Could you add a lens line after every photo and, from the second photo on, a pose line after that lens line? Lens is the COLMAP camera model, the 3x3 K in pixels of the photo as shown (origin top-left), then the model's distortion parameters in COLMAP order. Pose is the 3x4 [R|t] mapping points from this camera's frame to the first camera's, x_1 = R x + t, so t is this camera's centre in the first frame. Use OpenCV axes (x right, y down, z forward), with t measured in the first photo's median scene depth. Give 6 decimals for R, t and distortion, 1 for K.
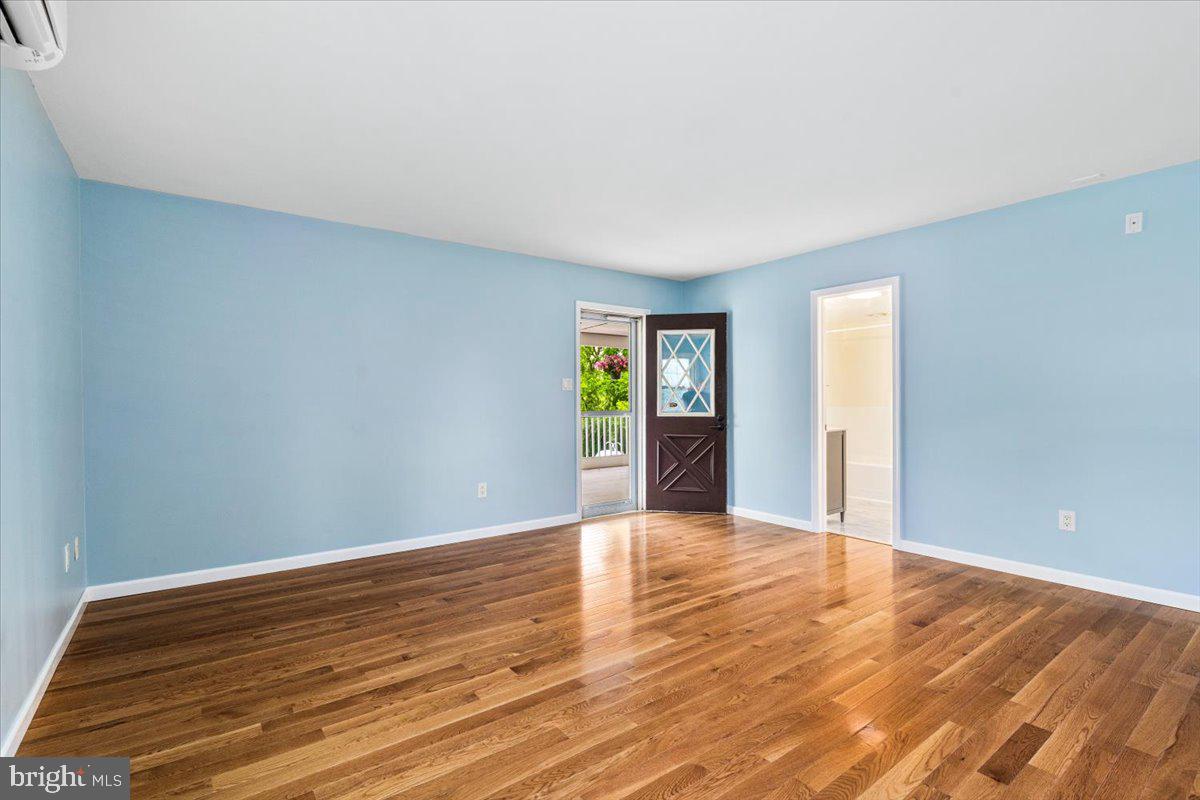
lens RADIAL K [[550.6, 0, 600.0], [0, 550.6, 400.0], [0, 0, 1]] dist [-0.001658, 0.000147]
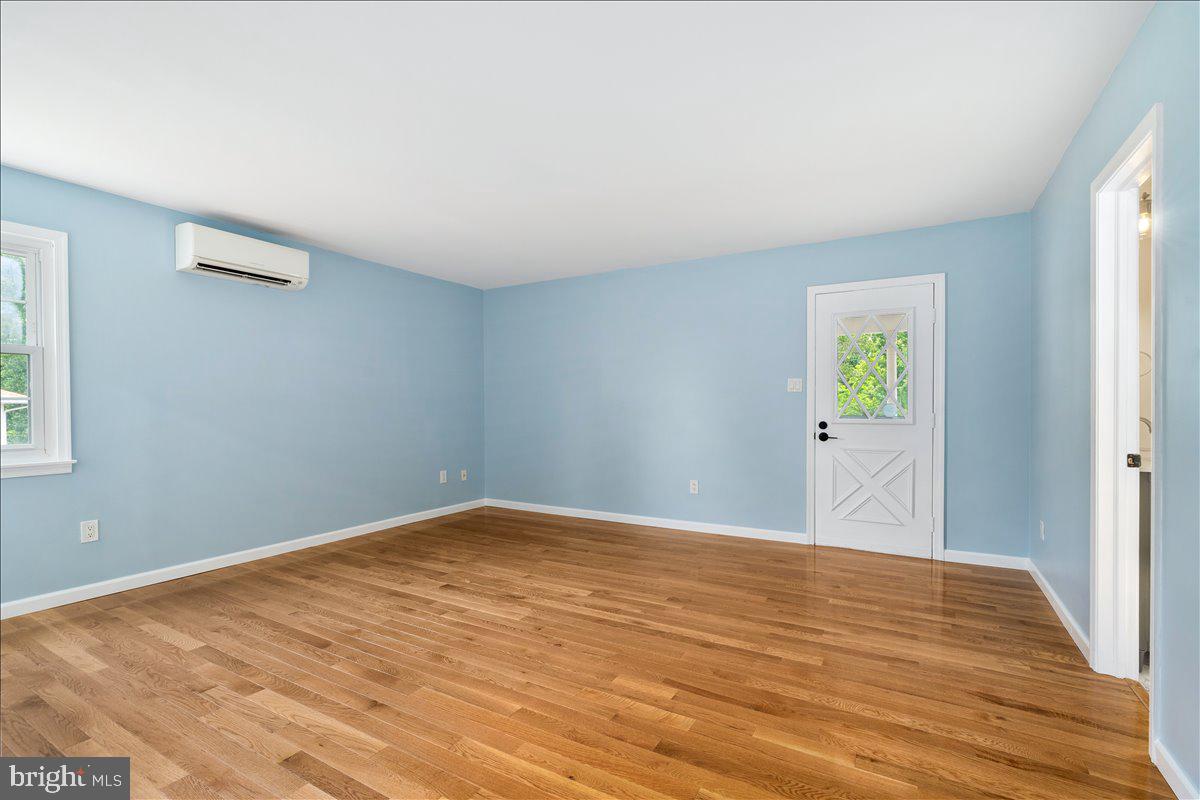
lens RADIAL K [[550.6, 0, 600.0], [0, 550.6, 400.0], [0, 0, 1]] dist [-0.001658, 0.000147]
pose [[0.386823, -0.005816, -0.922136, 1.069206], [0.003355, 0.999982, -0.004900, -0.000316], [0.922148, -0.001198, 0.386836, 0.630570]]
